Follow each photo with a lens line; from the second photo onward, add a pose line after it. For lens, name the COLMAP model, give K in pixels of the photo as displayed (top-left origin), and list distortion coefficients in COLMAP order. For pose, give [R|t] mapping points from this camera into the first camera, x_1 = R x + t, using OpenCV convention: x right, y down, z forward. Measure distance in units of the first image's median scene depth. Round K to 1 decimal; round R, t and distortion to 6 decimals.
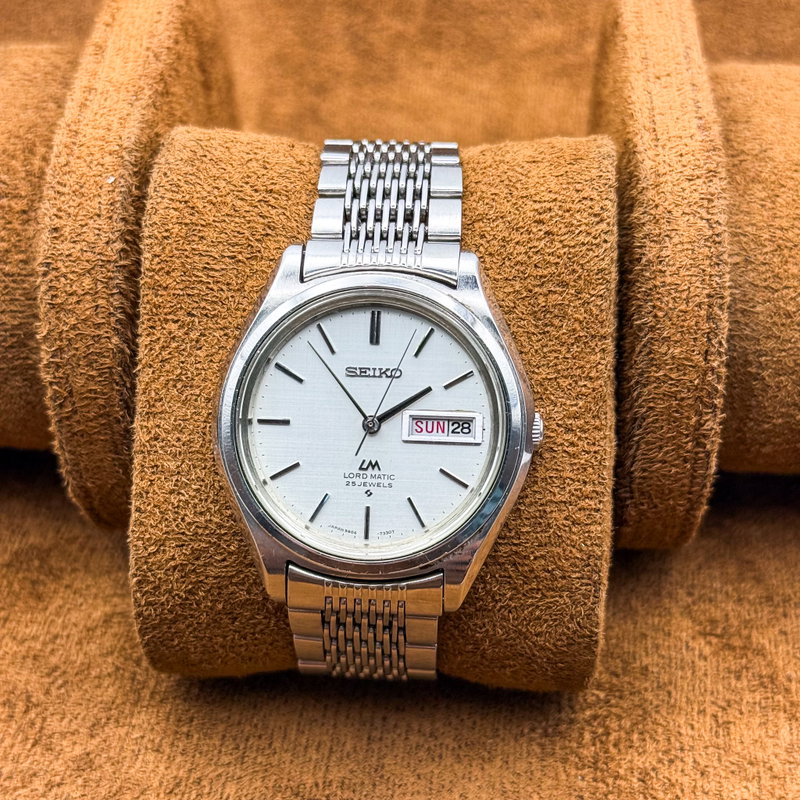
lens RADIAL K [[1573.3, 0, 404.5], [0, 1573.3, 398.5], [0, 0, 1]] dist [0.075862, 0.000000]
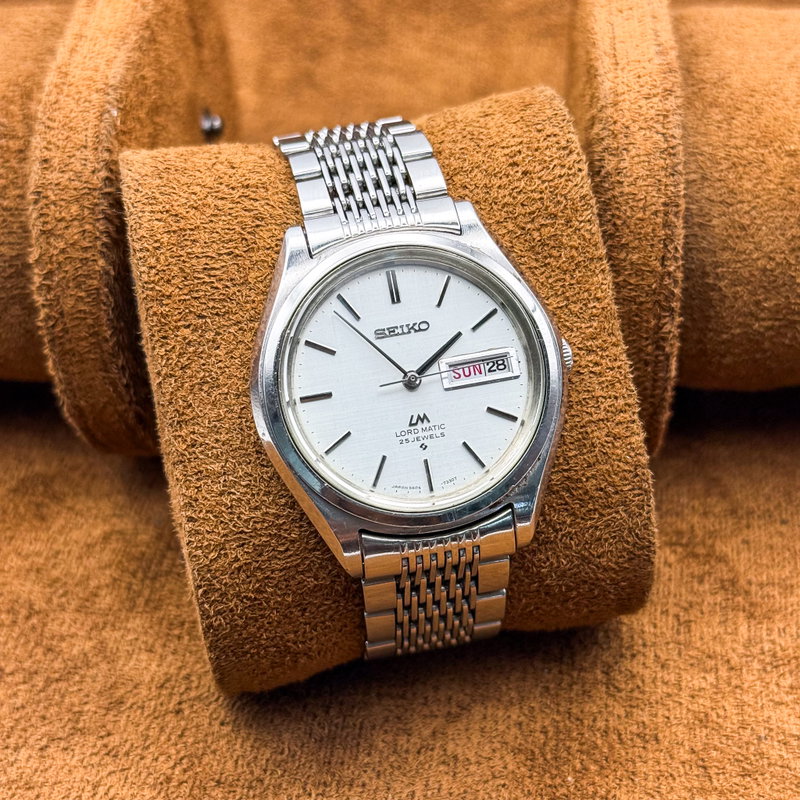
lens RADIAL K [[1573.3, 0, 391.8], [0, 1573.3, 394.6], [0, 0, 1]] dist [0.075862, 0.000000]
pose [[0.965033, -0.202239, 0.166764, -0.196657], [0.214012, 0.975239, -0.055751, 0.076544], [-0.151360, 0.089491, 0.984419, 0.006083]]
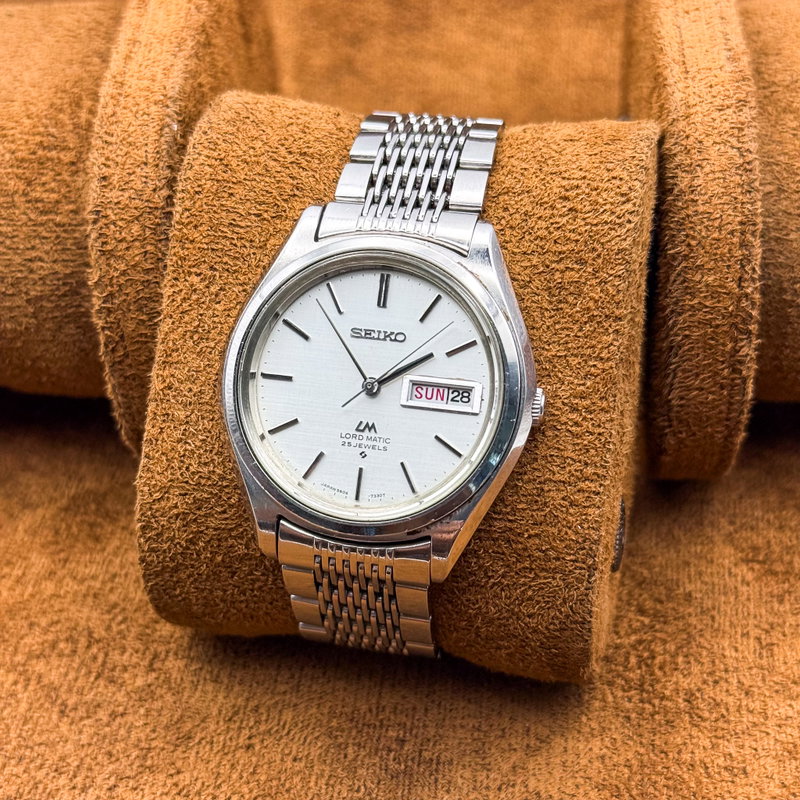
lens RADIAL K [[1573.3, 0, 398.2], [0, 1573.3, 404.4], [0, 0, 1]] dist [0.075862, 0.000000]
pose [[0.988111, 0.076823, -0.133169, 0.125005], [-0.079764, 0.996671, -0.016878, 0.041766], [0.131429, 0.027299, 0.990950, 0.011732]]
